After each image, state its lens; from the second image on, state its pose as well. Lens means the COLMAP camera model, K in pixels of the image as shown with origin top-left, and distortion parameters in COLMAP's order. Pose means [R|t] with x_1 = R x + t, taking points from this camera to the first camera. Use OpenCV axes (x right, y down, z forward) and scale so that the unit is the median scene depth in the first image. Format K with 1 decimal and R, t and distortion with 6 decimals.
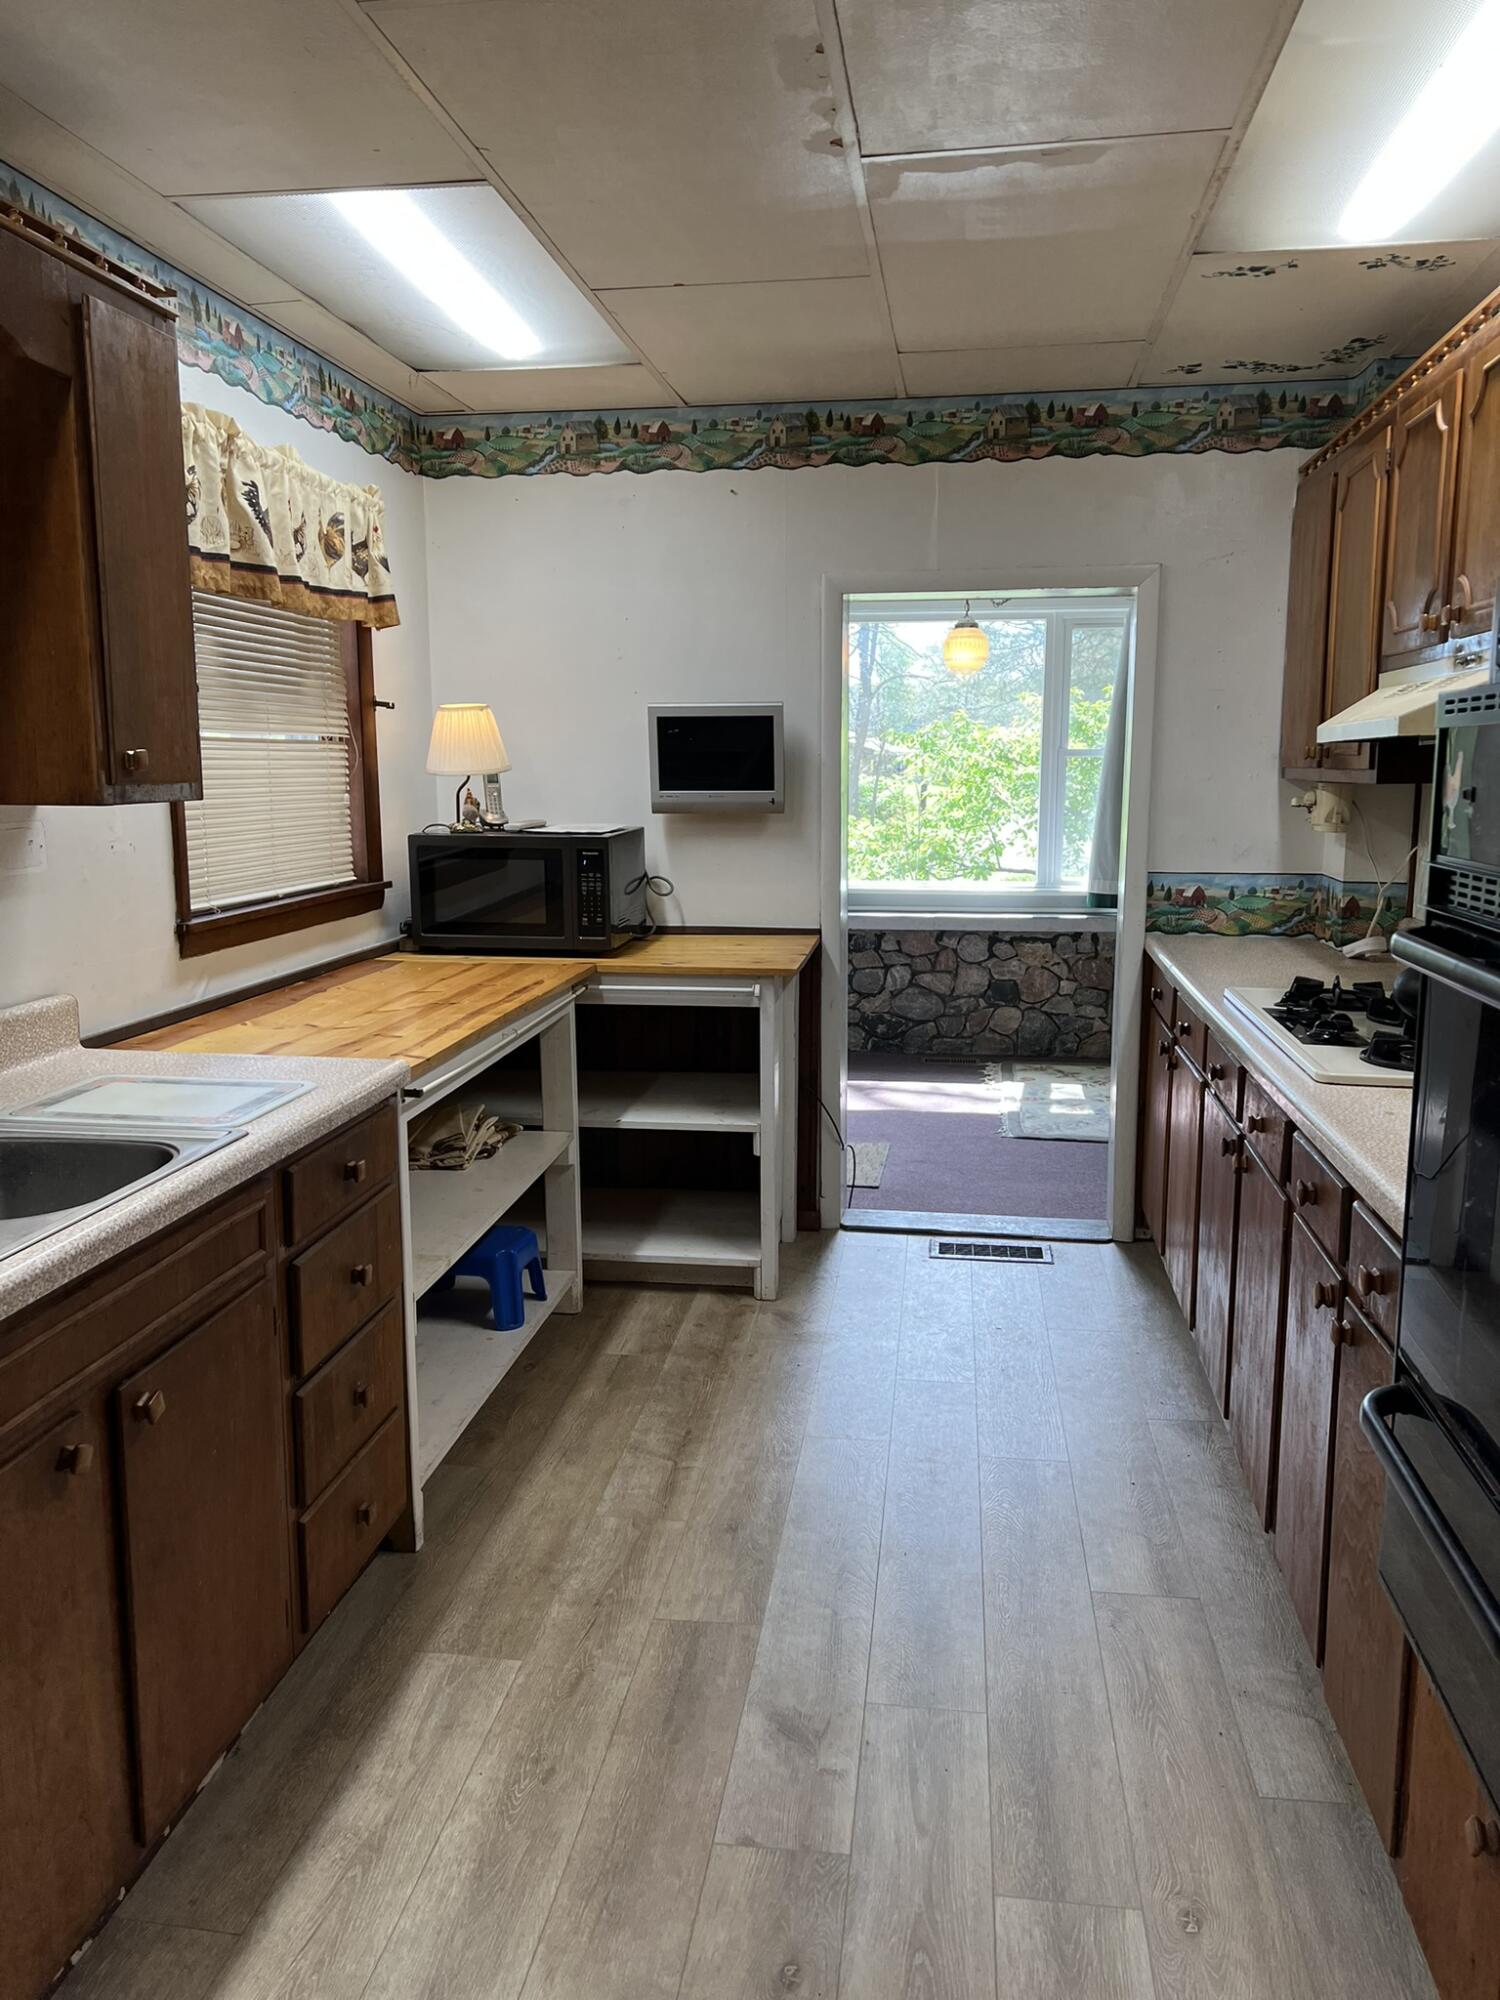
lens RADIAL K [[1528.7, 0, 748.4], [0, 1528.7, 1001.5], [0, 0, 1]] dist [0.007279, -0.006322]
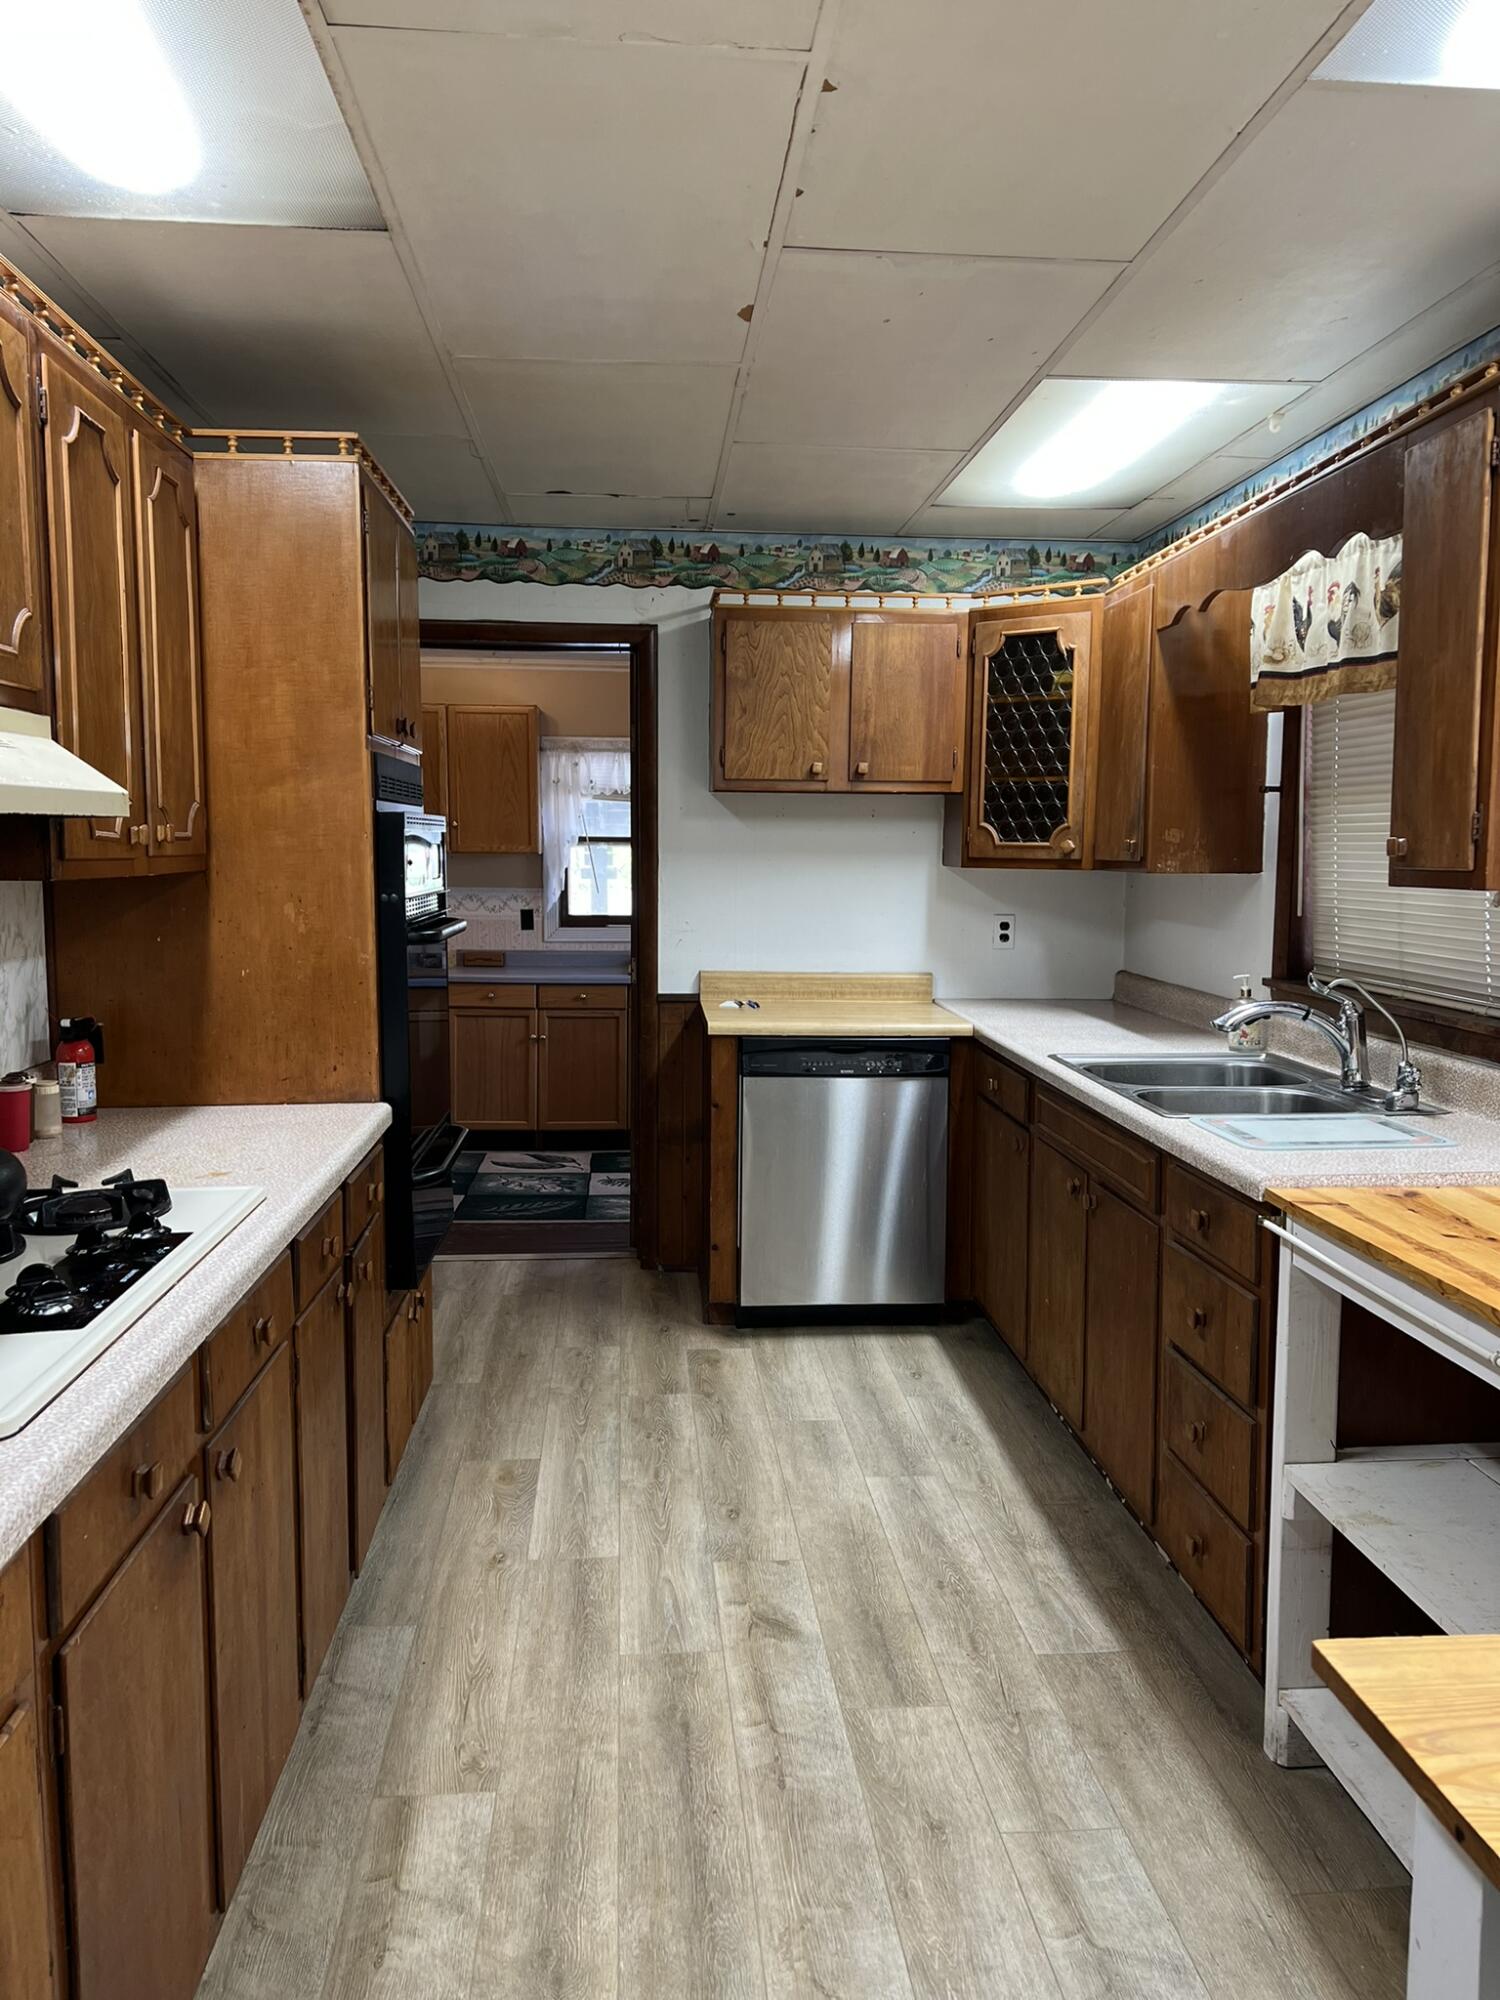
lens RADIAL K [[1528.7, 0, 757.4], [0, 1528.7, 1000.5], [0, 0, 1]] dist [0.007279, -0.006322]
pose [[-0.975438, 0.020213, -0.219343, 0.302892], [-0.036931, 0.966677, 0.253320, -0.322951], [0.217154, 0.255199, -0.942188, 2.019487]]
